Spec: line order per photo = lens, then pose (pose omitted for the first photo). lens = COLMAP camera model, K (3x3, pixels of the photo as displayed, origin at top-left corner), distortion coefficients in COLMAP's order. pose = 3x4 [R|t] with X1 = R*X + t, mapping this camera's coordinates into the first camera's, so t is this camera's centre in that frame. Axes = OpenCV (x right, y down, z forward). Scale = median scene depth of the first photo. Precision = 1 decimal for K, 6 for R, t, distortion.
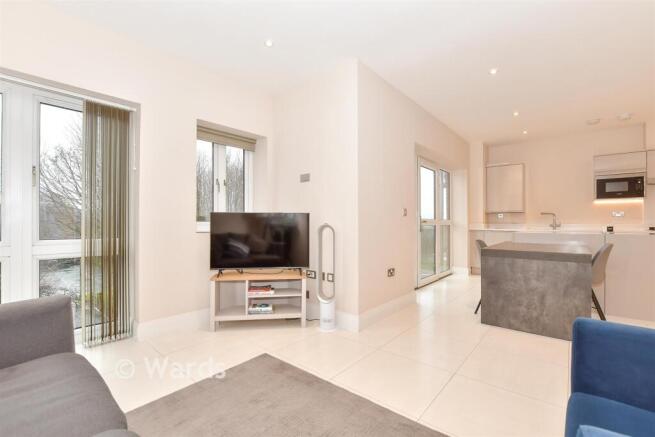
lens RADIAL K [[292.8, 0, 326.9], [0, 292.8, 218.1], [0, 0, 1]] dist [-0.002858, -0.000607]
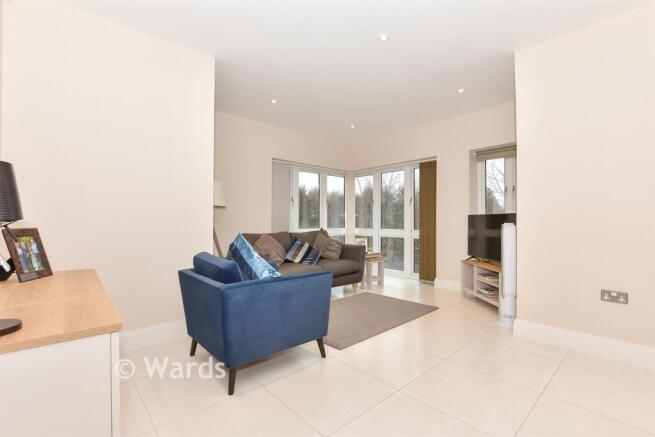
lens RADIAL K [[292.8, 0, 327.1], [0, 292.8, 218.9], [0, 0, 1]] dist [-0.002858, -0.000607]
pose [[-0.112086, -0.009548, -0.993653, 0.894863], [-0.003669, 0.999951, -0.009194, 0.018774], [0.993692, 0.002616, -0.112116, 0.411577]]
